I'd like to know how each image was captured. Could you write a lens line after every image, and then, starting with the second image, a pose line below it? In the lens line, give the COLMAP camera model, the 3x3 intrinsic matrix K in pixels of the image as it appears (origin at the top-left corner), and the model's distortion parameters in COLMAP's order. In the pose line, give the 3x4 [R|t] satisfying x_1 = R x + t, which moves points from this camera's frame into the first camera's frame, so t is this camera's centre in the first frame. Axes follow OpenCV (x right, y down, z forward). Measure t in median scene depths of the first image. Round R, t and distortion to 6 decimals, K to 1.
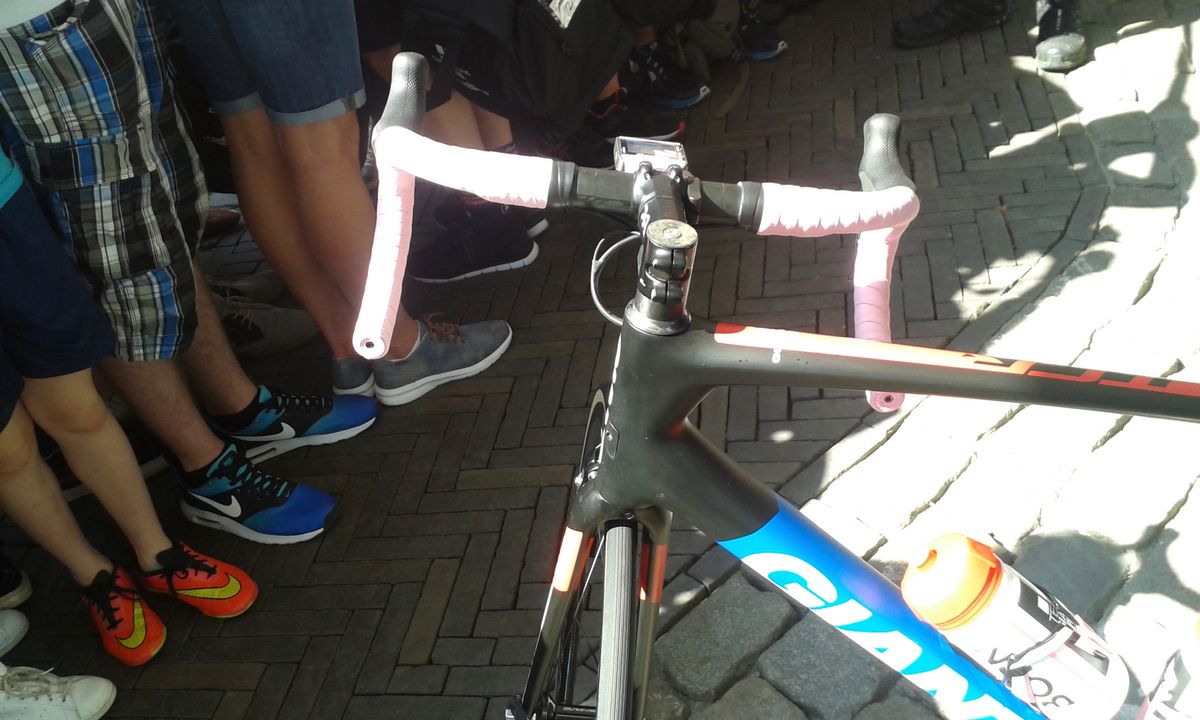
lens RADIAL K [[1067.8, 0, 600.0], [0, 1067.8, 360.0], [0, 0, 1]] dist [0.011691, -0.070525]
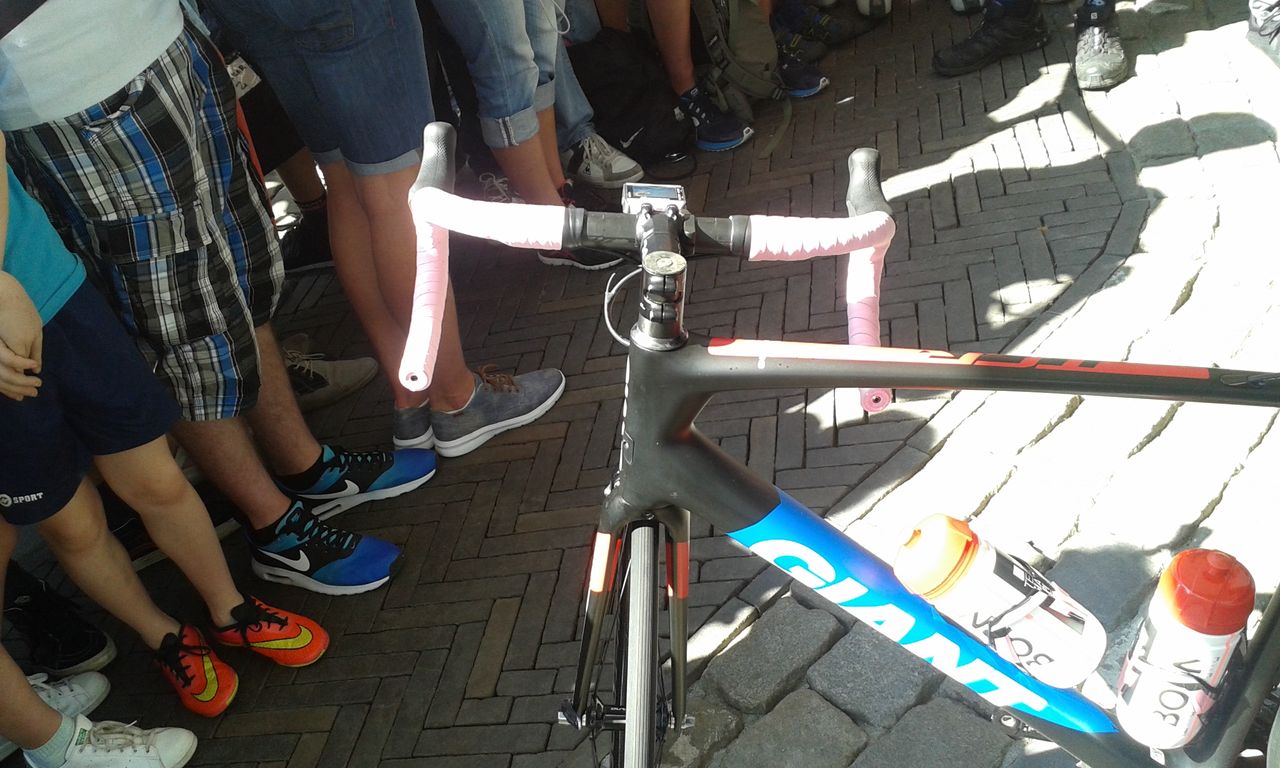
lens RADIAL K [[1142.8, 0, 640.3], [0, 1142.8, 366.7], [0, 0, 1]] dist [-0.007675, -0.001940]
pose [[0.997742, -0.057370, -0.034915, 0.039374], [0.055658, 0.997286, -0.048197, 0.026574], [0.037586, 0.046145, 0.998227, -0.119550]]
